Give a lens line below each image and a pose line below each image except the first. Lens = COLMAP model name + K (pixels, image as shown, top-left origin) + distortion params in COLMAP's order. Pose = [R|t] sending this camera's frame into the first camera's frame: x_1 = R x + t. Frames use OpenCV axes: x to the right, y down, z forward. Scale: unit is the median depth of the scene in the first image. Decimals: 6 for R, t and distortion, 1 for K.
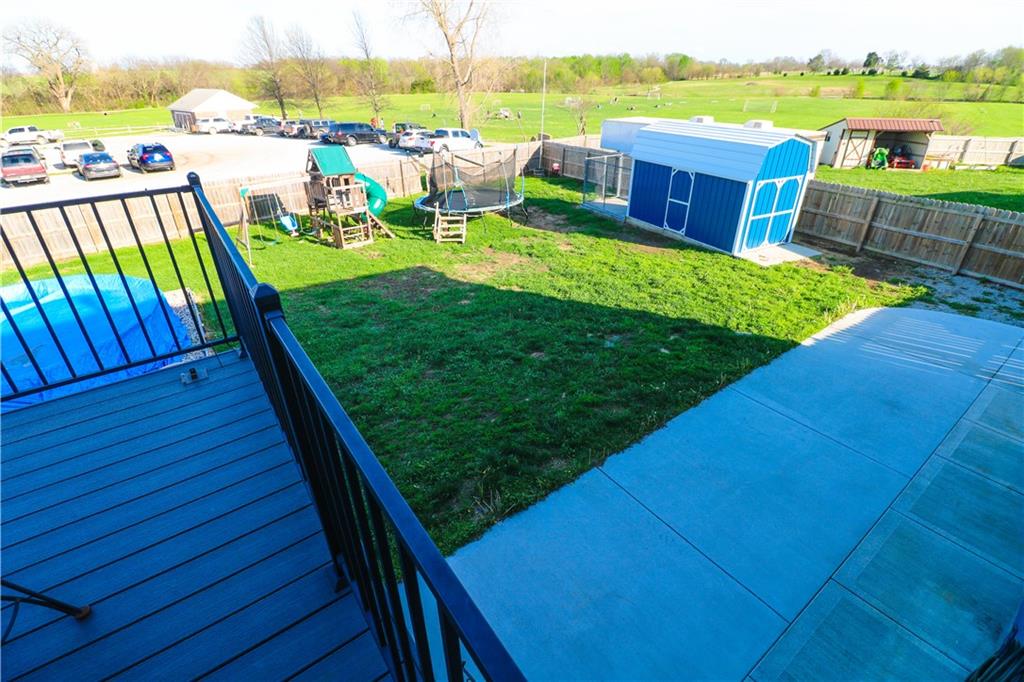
lens RADIAL K [[473.4, 0, 515.3], [0, 473.4, 338.4], [0, 0, 1]] dist [-0.005167, -0.009526]
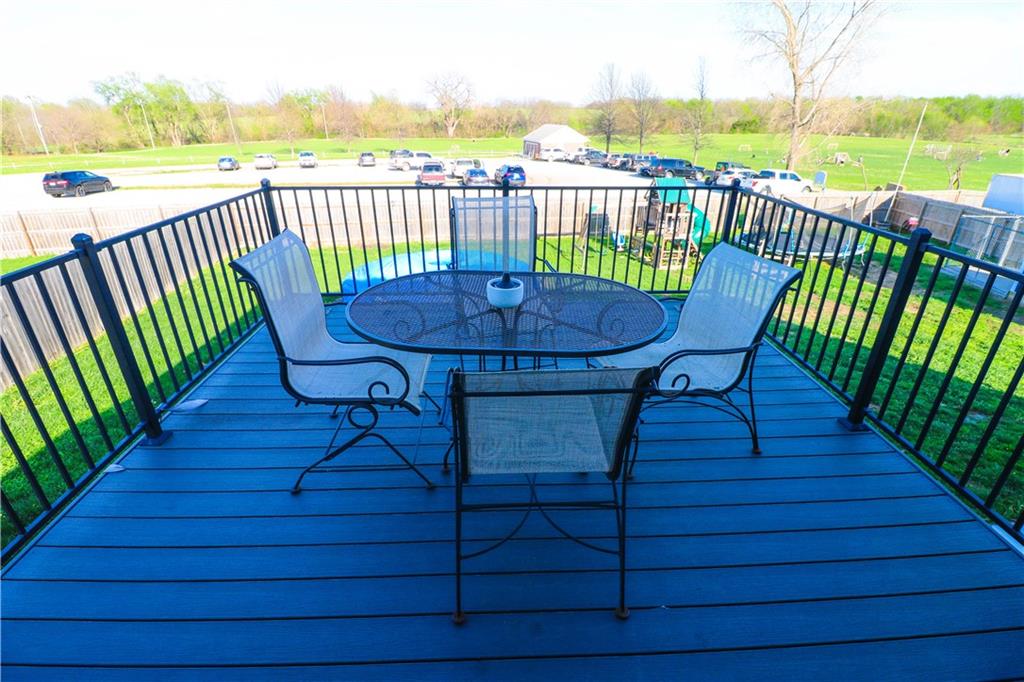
lens RADIAL K [[473.4, 0, 509.4], [0, 473.4, 339.0], [0, 0, 1]] dist [-0.005167, -0.009526]
pose [[0.829011, 0.242027, -0.504146, -0.022095], [-0.274469, 0.961541, 0.010277, 0.019063], [0.487245, 0.129853, 0.863557, -0.035119]]
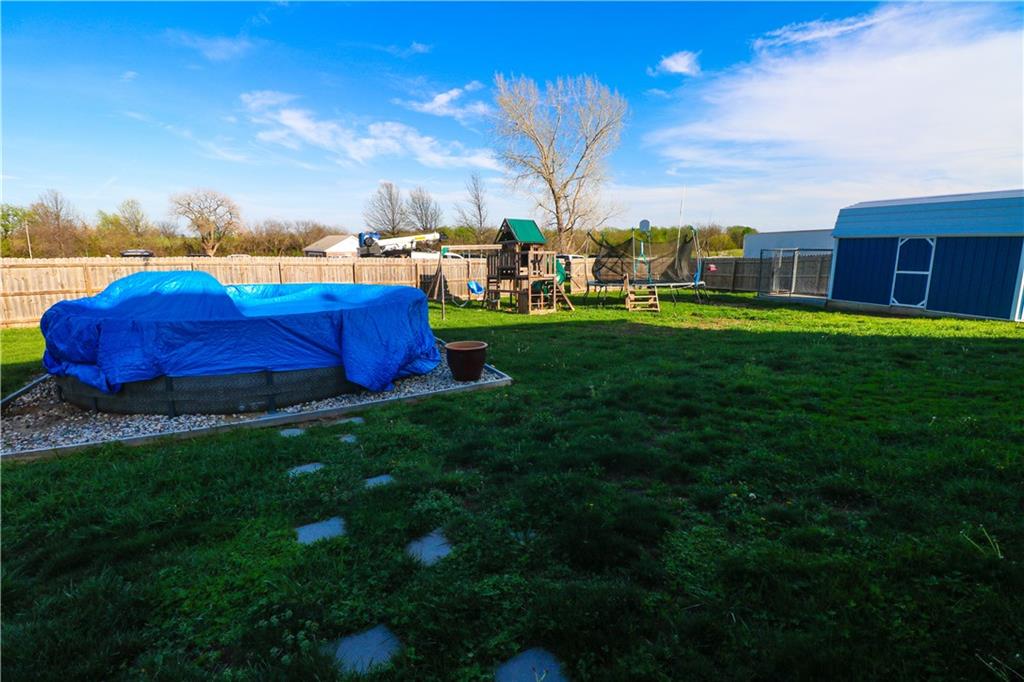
lens RADIAL K [[473.4, 0, 513.6], [0, 473.4, 336.4], [0, 0, 1]] dist [-0.005167, -0.009526]
pose [[0.990536, 0.035238, -0.132655, -0.099026], [-0.075331, 0.947482, -0.310810, 0.055685], [0.114736, 0.317862, 0.941169, 0.044055]]
